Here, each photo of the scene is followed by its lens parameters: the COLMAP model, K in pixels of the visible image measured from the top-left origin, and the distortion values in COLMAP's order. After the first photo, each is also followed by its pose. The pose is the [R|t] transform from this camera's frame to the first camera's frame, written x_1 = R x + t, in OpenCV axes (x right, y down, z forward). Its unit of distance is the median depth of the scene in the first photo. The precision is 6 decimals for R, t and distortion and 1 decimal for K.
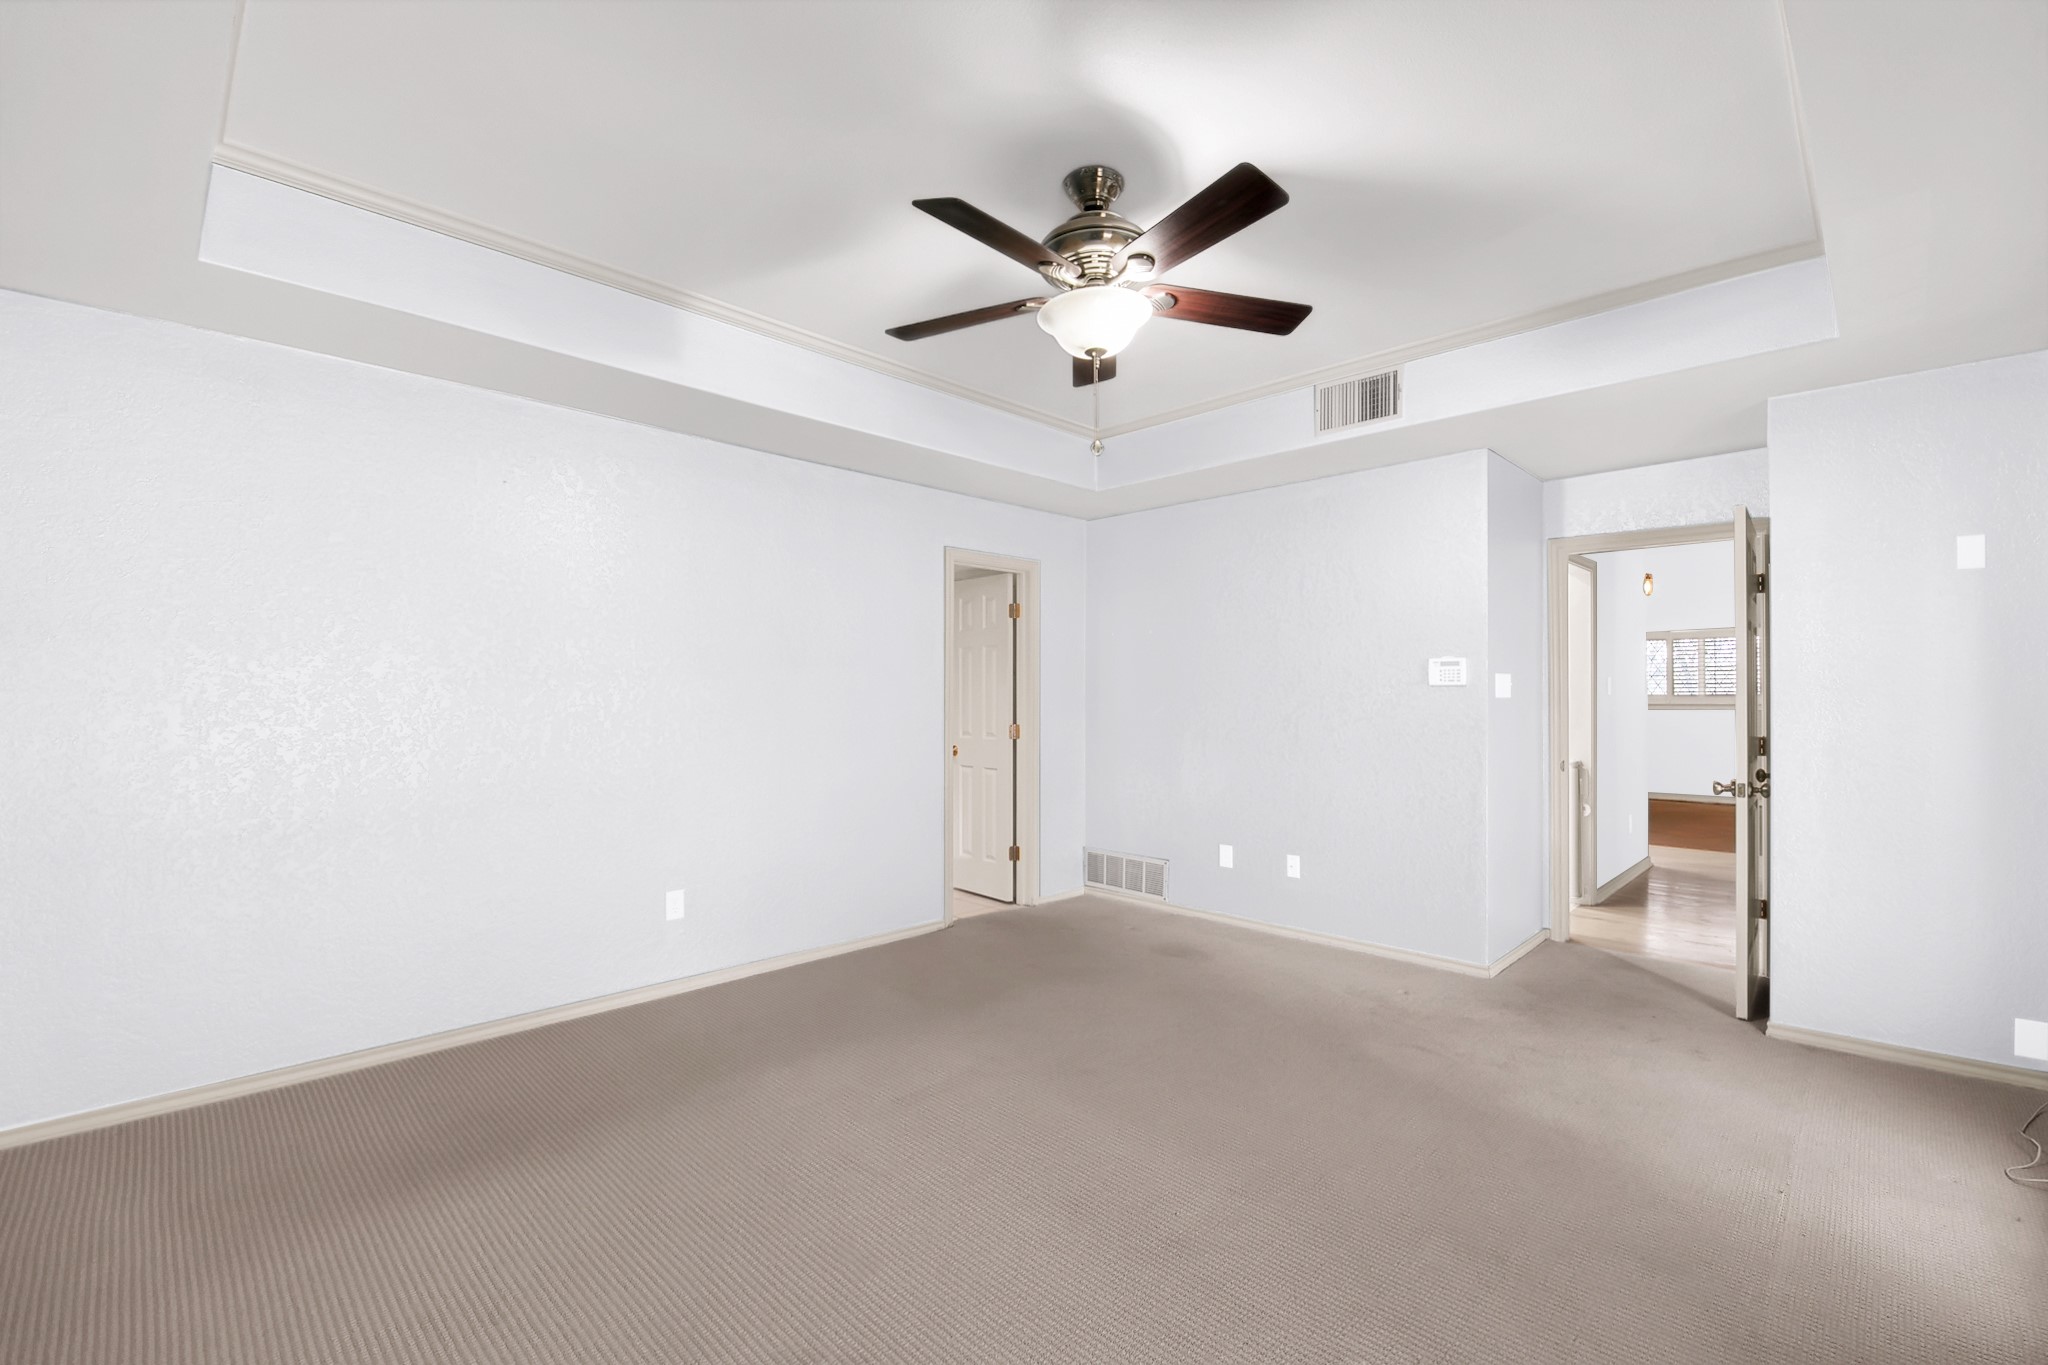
lens RADIAL K [[902.6, 0, 1021.0], [0, 902.6, 693.6], [0, 0, 1]] dist [-0.000574, -0.000146]
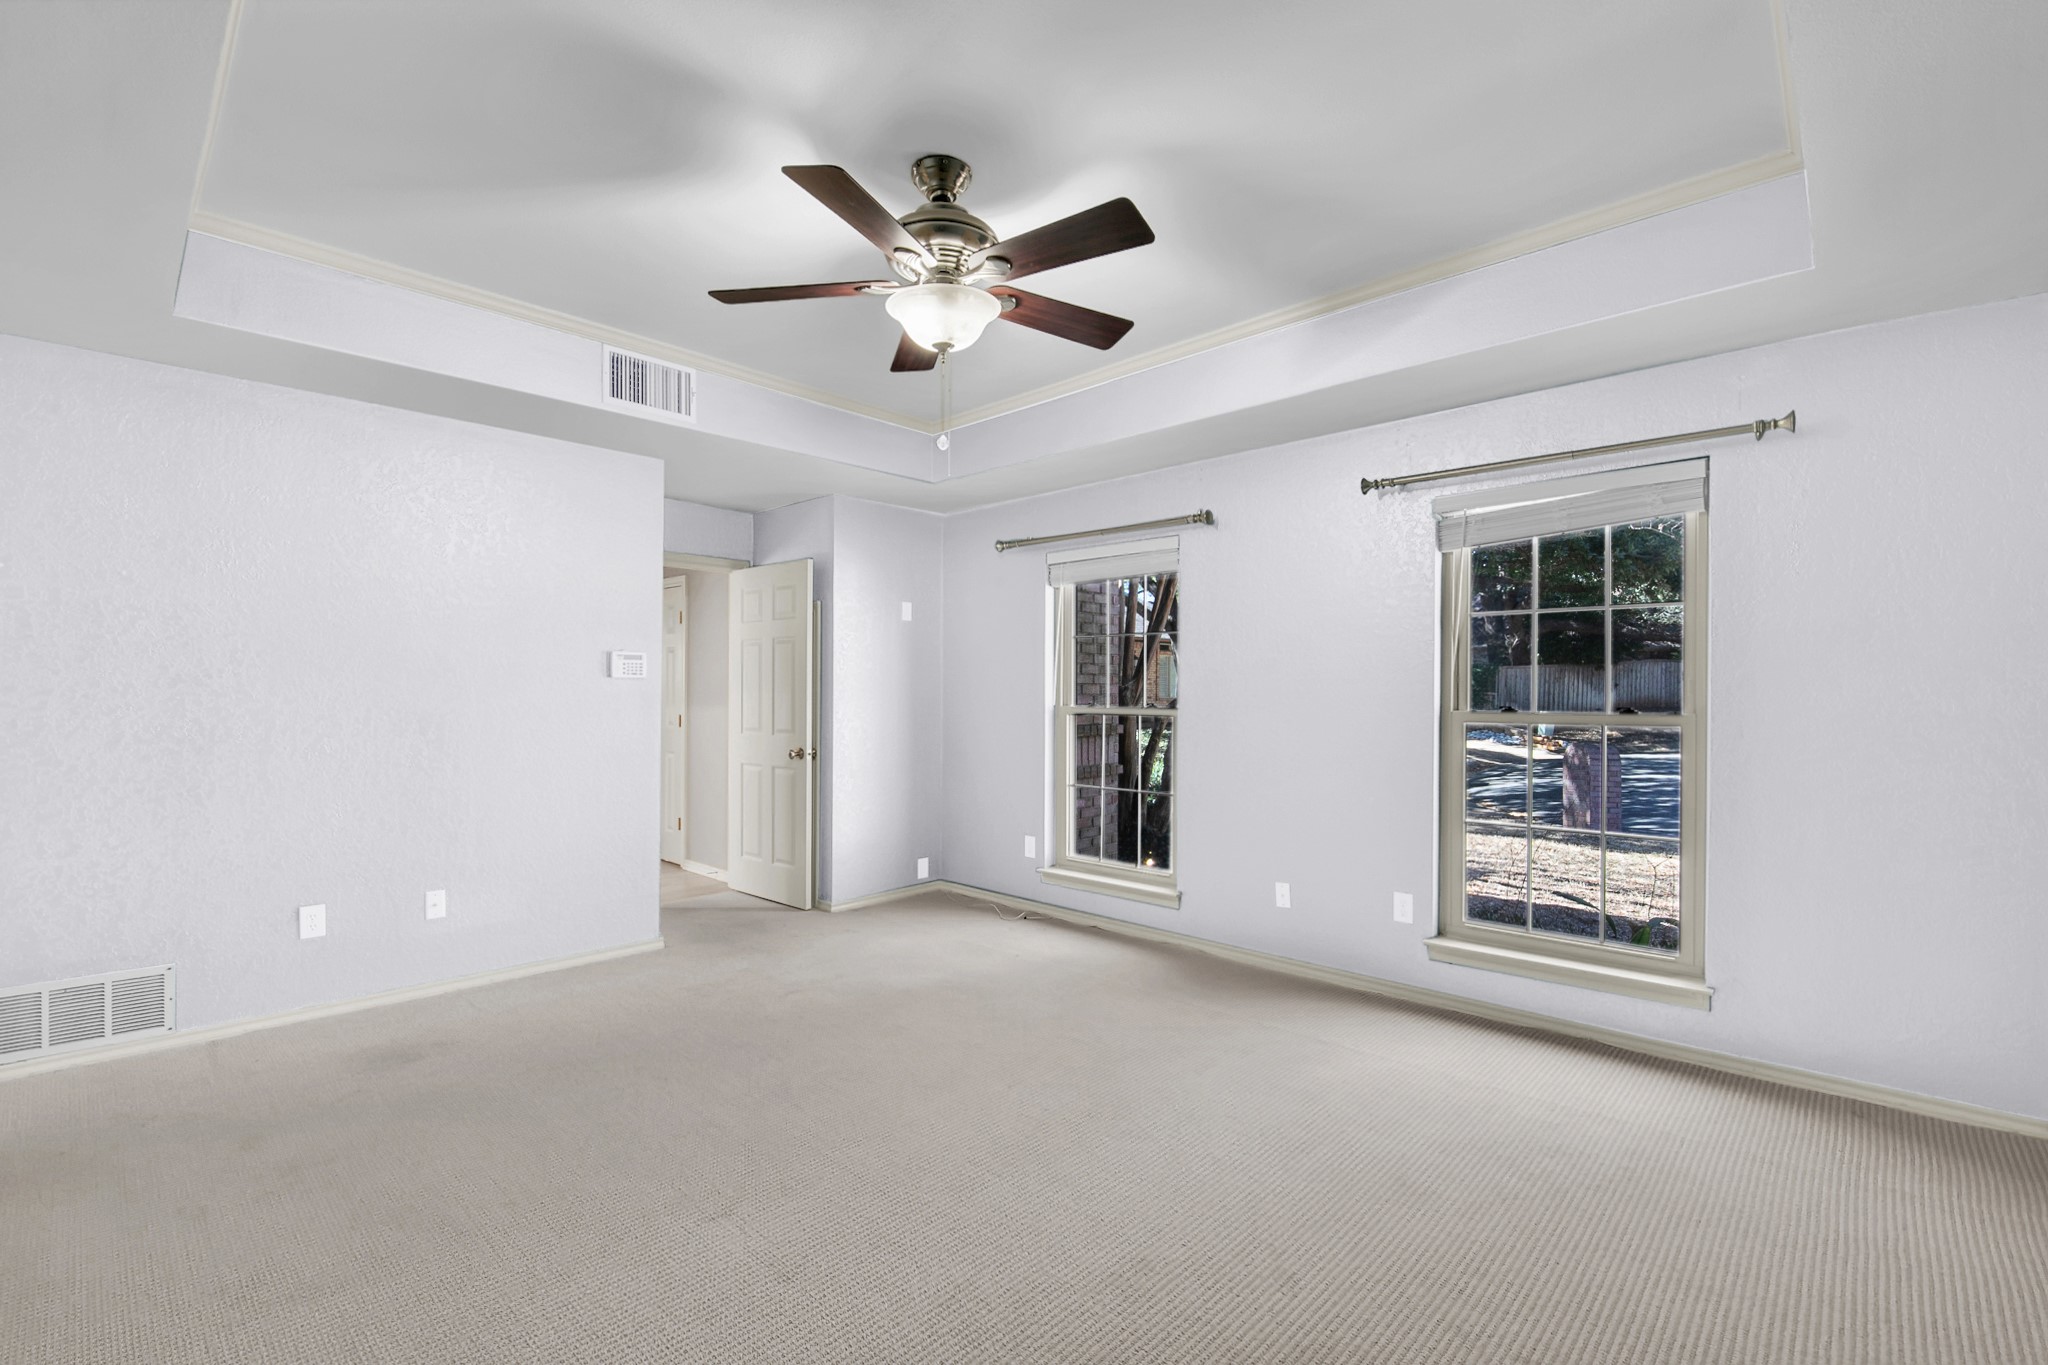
lens RADIAL K [[902.6, 0, 1021.0], [0, 902.6, 693.6], [0, 0, 1]] dist [-0.000574, -0.000146]
pose [[-0.020649, -0.002440, 0.999784, -0.591348], [-0.005491, 0.999982, 0.002327, 0.004336], [-0.999772, -0.005442, -0.020662, 0.604355]]
